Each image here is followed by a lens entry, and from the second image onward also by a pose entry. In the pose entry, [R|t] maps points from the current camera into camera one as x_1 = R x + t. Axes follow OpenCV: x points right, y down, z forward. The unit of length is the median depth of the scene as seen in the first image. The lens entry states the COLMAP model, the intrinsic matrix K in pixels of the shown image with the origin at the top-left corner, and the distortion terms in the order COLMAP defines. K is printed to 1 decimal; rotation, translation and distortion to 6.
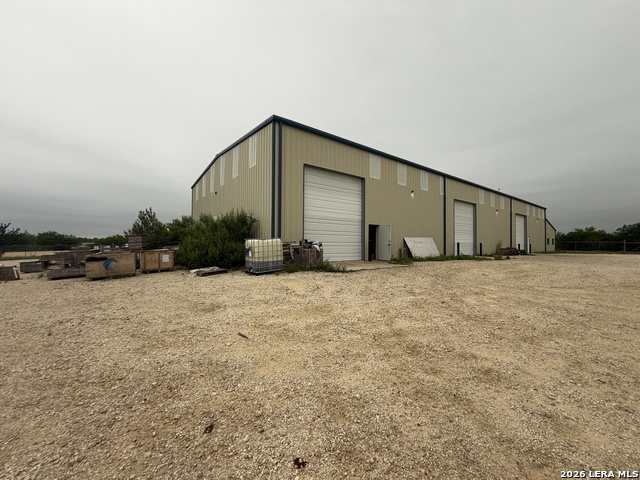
lens RADIAL K [[255.5, 0, 318.3], [0, 255.5, 238.7], [0, 0, 1]] dist [-0.000725, 0.000152]
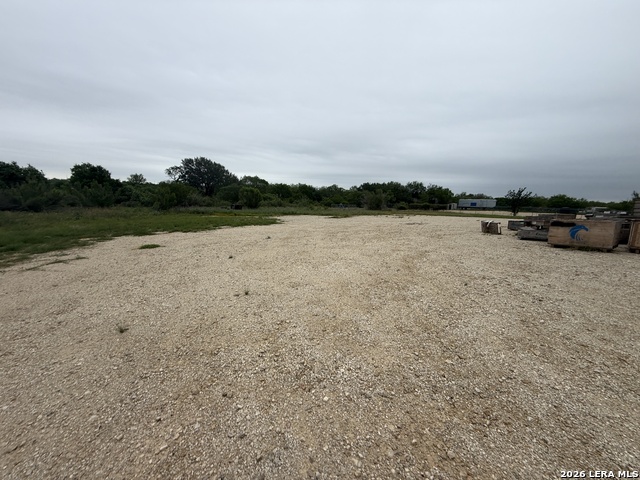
lens RADIAL K [[255.5, 0, 318.3], [0, 255.5, 238.7], [0, 0, 1]] dist [-0.000725, 0.000152]
pose [[-0.004527, 0.159121, -0.987249, 0.008253], [-0.018424, 0.987078, 0.159178, 0.004552], [0.999820, 0.018910, -0.001537, 0.140739]]
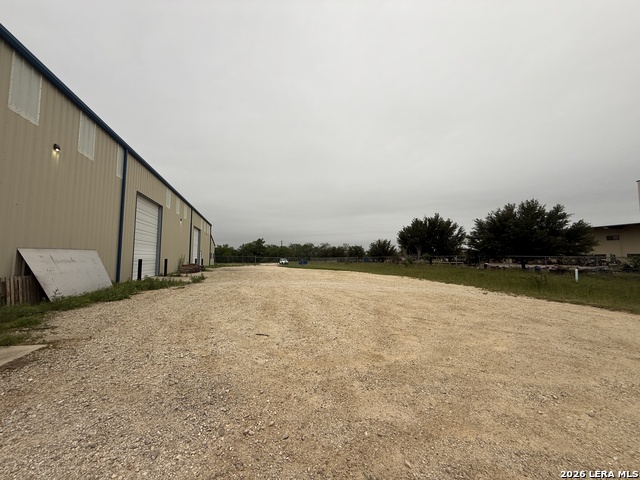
lens RADIAL K [[255.5, 0, 318.3], [0, 255.5, 238.7], [0, 0, 1]] dist [-0.000725, 0.000152]
pose [[0.366504, 0.067067, 0.927996, 0.267933], [-0.022020, 0.997745, -0.063411, -0.013083], [-0.930156, 0.002806, 0.367154, 0.831876]]
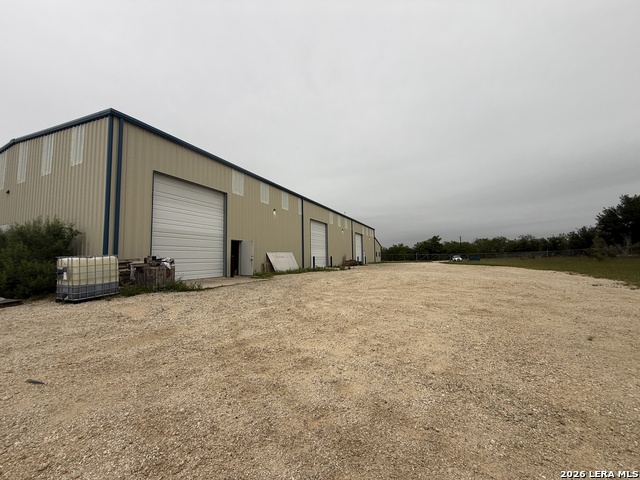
lens RADIAL K [[255.5, 0, 318.3], [0, 255.5, 238.7], [0, 0, 1]] dist [-0.000725, 0.000152]
pose [[0.877538, 0.015463, 0.479258, 0.033504], [0.012986, 0.998347, -0.055988, -0.000715], [-0.479332, 0.055355, 0.875886, -0.048423]]
